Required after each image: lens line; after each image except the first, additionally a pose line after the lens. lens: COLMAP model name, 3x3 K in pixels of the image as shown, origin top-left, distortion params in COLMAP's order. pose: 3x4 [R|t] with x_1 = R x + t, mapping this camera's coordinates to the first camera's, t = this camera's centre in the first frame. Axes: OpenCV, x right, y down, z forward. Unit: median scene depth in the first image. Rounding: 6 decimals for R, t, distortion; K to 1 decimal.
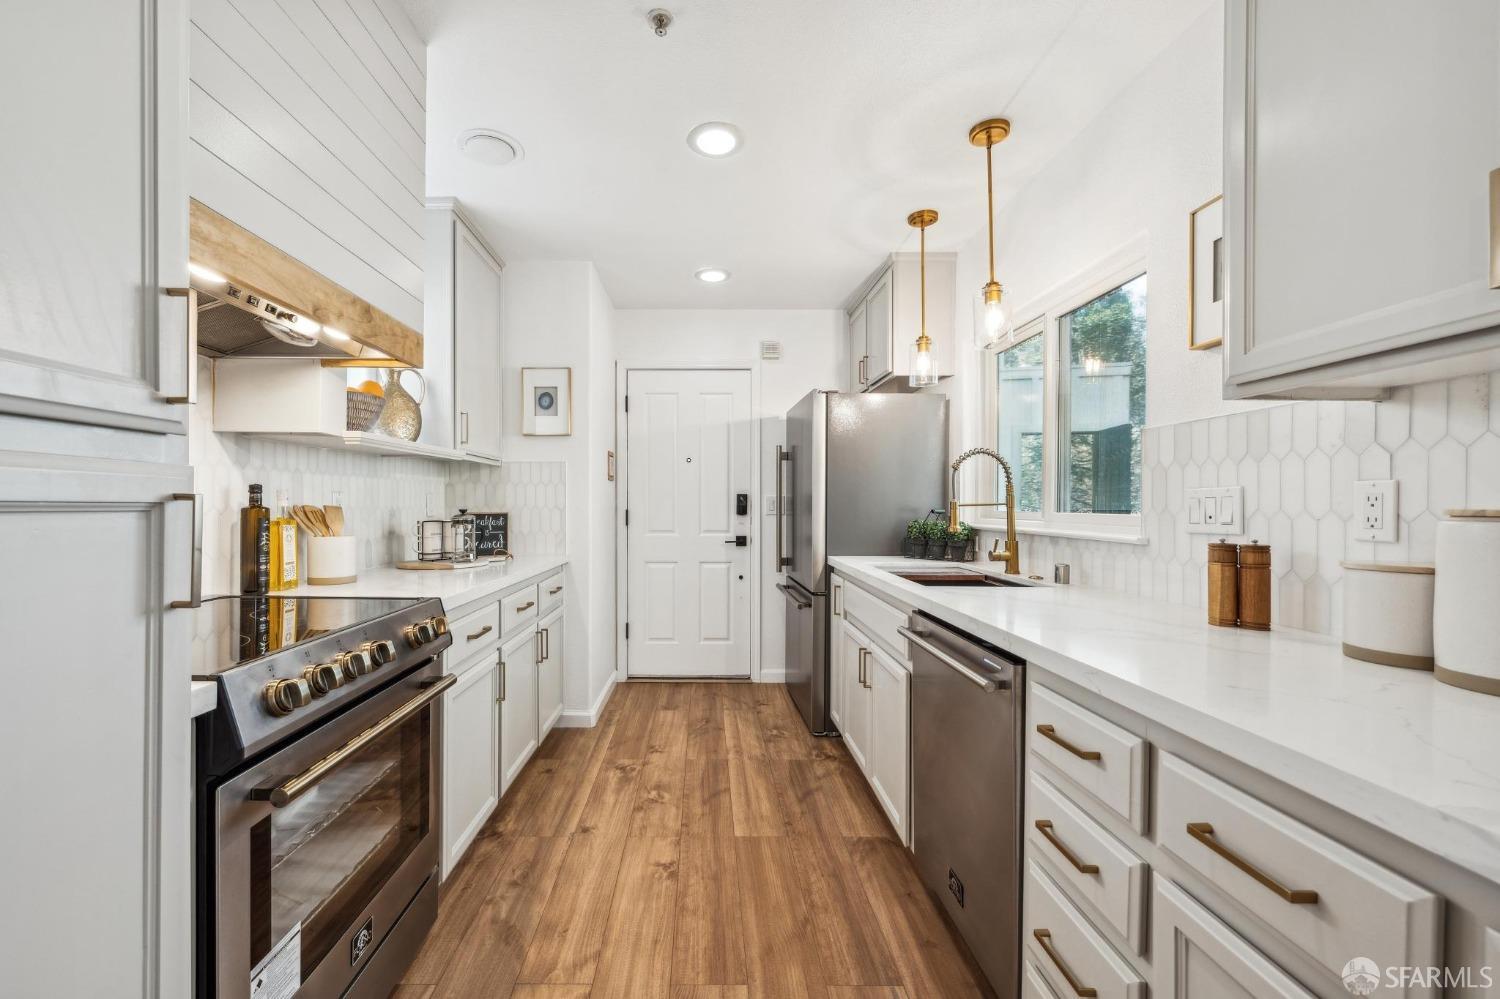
lens RADIAL K [[634.2, 0, 751.4], [0, 634.2, 504.2], [0, 0, 1]] dist [-0.000528, -0.000214]
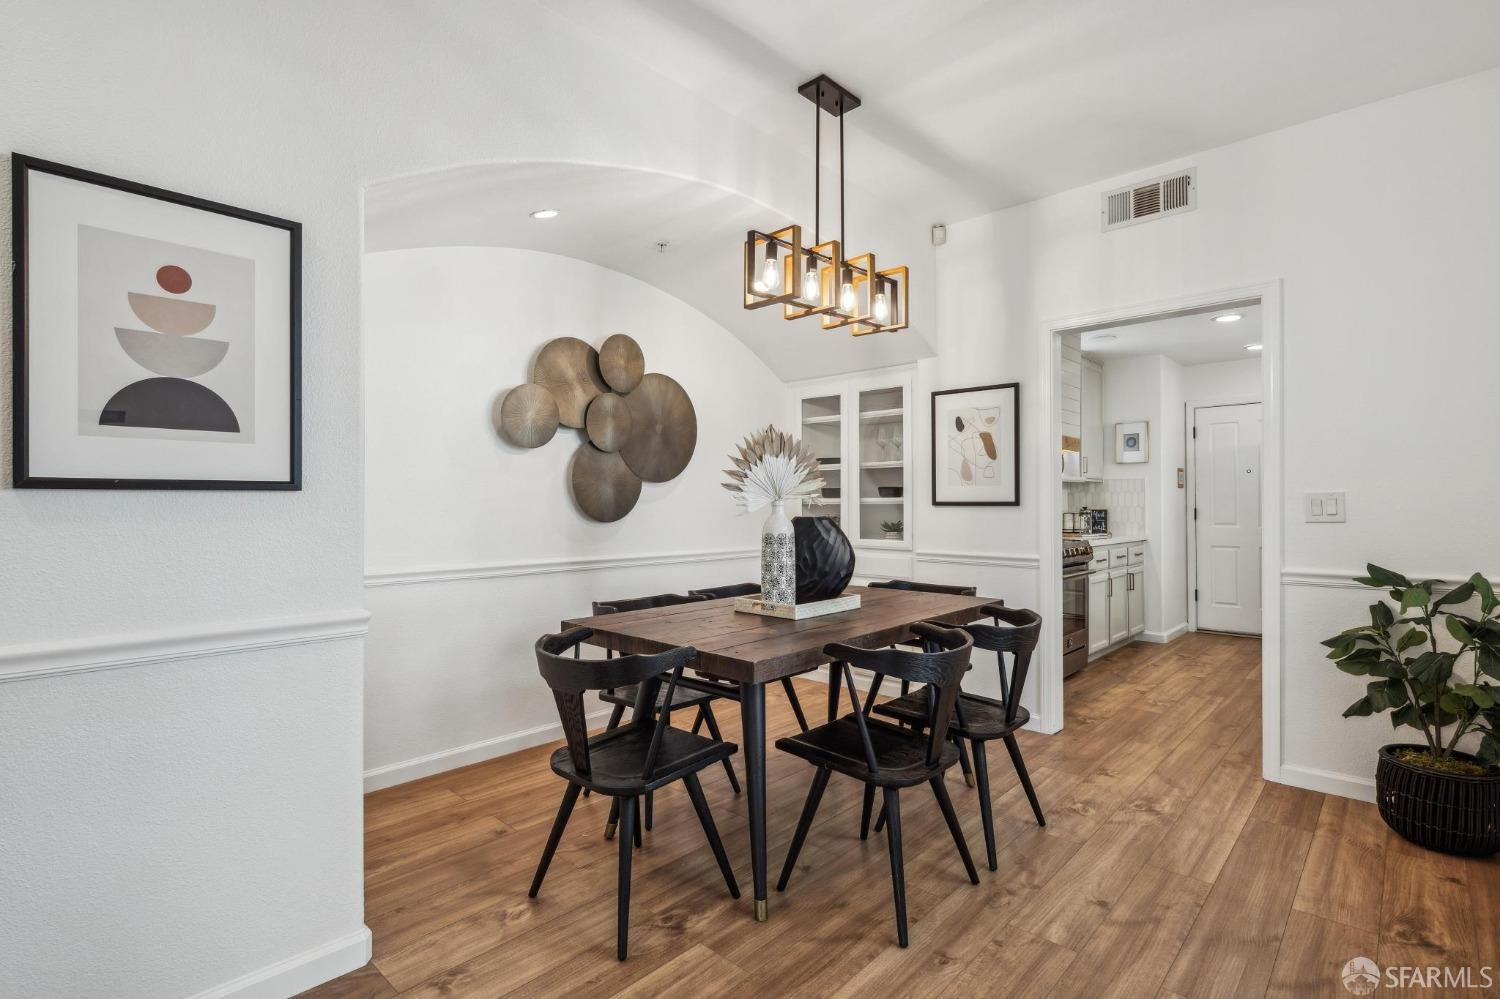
lens RADIAL K [[723.0, 0, 710.3], [0, 723.0, 500.9], [0, 0, 1]] dist [0.000935, 0.000201]
pose [[0.670247, -0.004162, -0.742126, 0.343466], [0.001836, 0.999991, -0.003950, -0.003670], [0.742136, 0.001285, 0.670248, -1.095152]]
